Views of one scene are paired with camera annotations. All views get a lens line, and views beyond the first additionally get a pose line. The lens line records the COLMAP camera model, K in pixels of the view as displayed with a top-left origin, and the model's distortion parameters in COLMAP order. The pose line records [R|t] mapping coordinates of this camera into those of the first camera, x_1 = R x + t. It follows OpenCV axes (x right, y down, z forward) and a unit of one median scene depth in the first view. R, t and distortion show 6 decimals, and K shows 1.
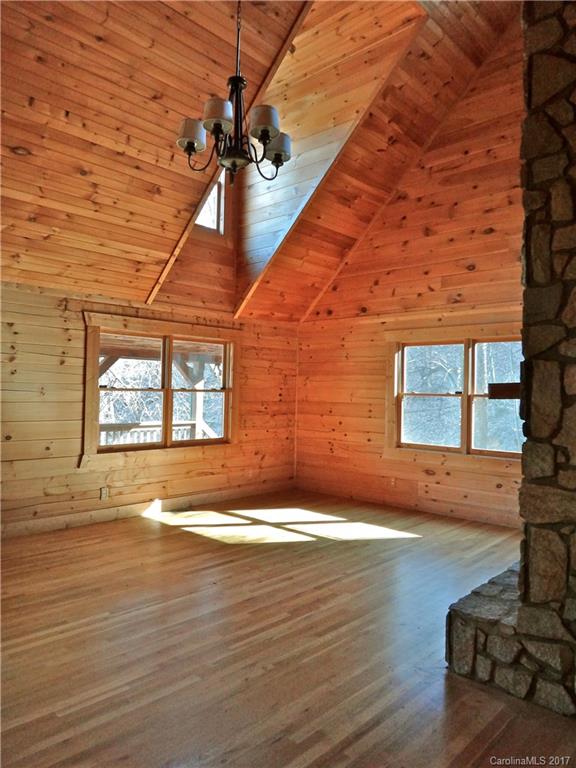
lens RADIAL K [[543.2, 0, 291.8], [0, 543.2, 383.5], [0, 0, 1]] dist [-0.046190, 0.000334]
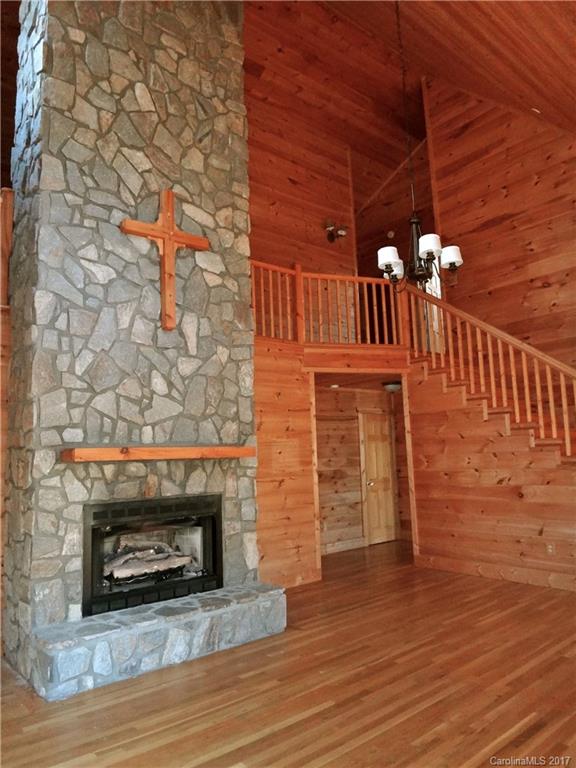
lens RADIAL K [[543.2, 0, 291.8], [0, 543.2, 383.5], [0, 0, 1]] dist [-0.046190, 0.000334]
pose [[-0.993147, 0.032200, 0.112352, 0.057554], [0.016269, 0.990027, -0.139934, 0.031946], [-0.115738, -0.137147, -0.983766, 2.061122]]
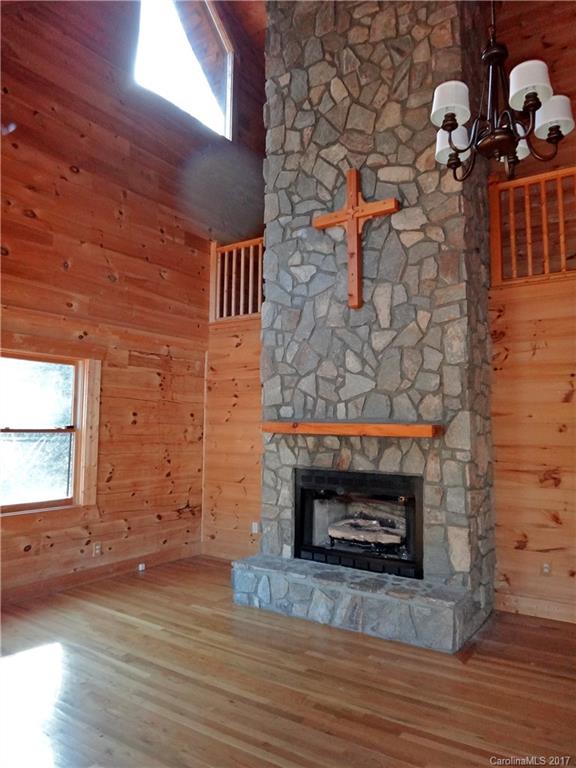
lens RADIAL K [[543.2, 0, 291.8], [0, 543.2, 383.5], [0, 0, 1]] dist [-0.046190, 0.000334]
pose [[-0.151242, 0.056906, 0.986857, -0.721346], [-0.025528, 0.997784, -0.061448, -0.010410], [-0.988167, -0.034486, -0.149454, 1.239873]]
